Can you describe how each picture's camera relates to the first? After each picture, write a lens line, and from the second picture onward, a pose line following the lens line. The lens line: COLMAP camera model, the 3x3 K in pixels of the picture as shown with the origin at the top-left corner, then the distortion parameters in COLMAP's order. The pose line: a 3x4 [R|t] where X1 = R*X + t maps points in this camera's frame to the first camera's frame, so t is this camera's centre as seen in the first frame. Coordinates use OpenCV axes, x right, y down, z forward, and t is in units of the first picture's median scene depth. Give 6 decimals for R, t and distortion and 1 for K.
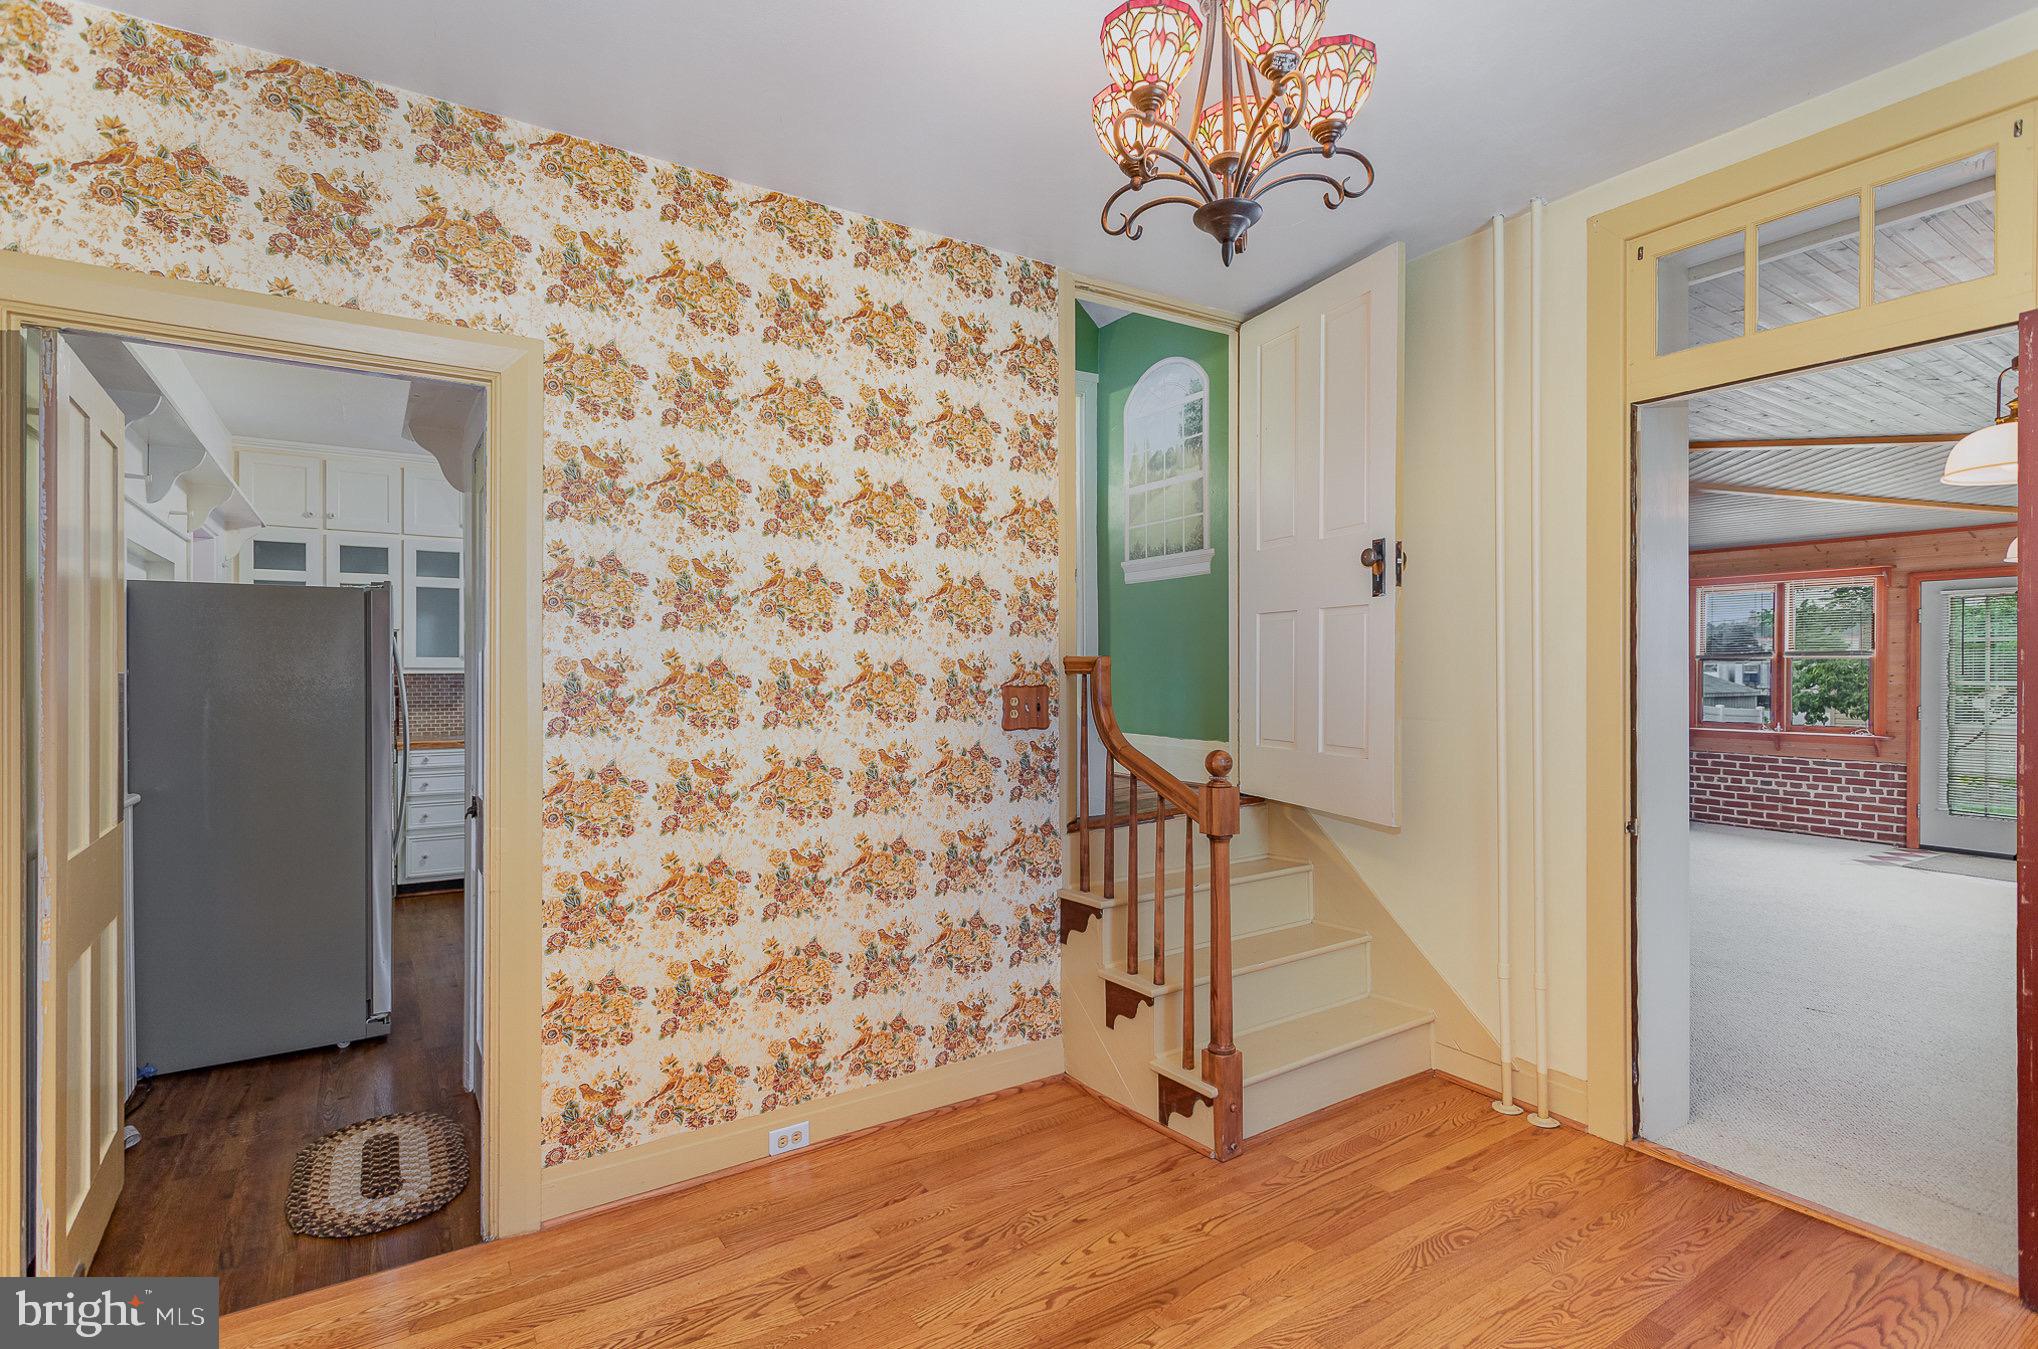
lens RADIAL K [[974.0, 0, 1013.9], [0, 974.0, 672.8], [0, 0, 1]] dist [-0.001833, 0.000468]
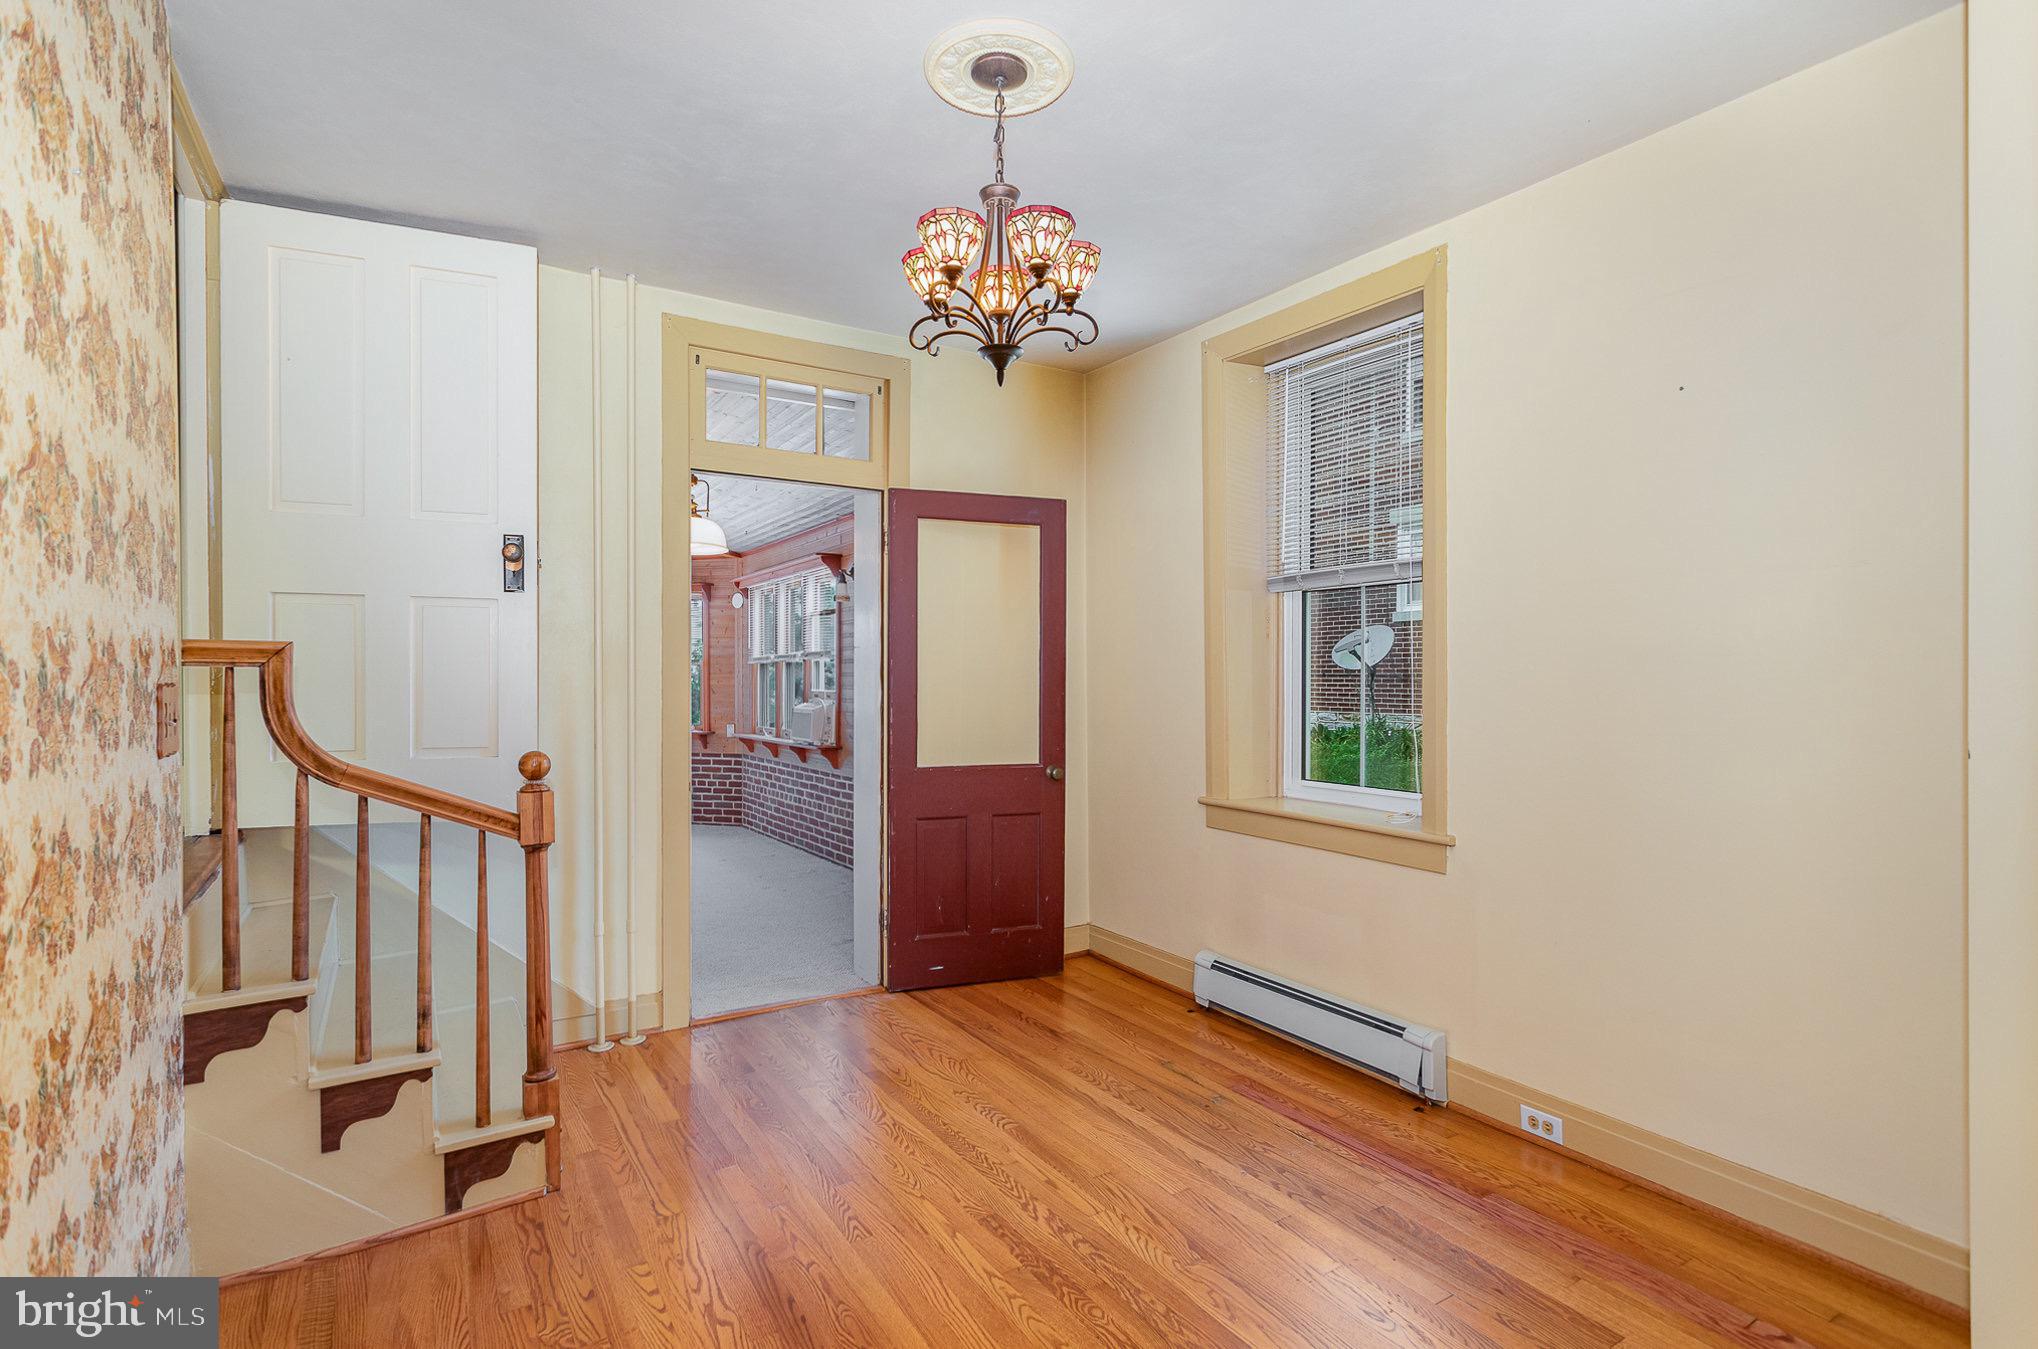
lens RADIAL K [[974.0, 0, 1013.9], [0, 974.0, 672.8], [0, 0, 1]] dist [-0.001833, 0.000468]
pose [[0.016449, 0.004163, 0.999856, -0.674530], [-0.003573, 0.999985, -0.004105, 0.007981], [-0.999858, -0.003505, 0.016464, 0.517279]]
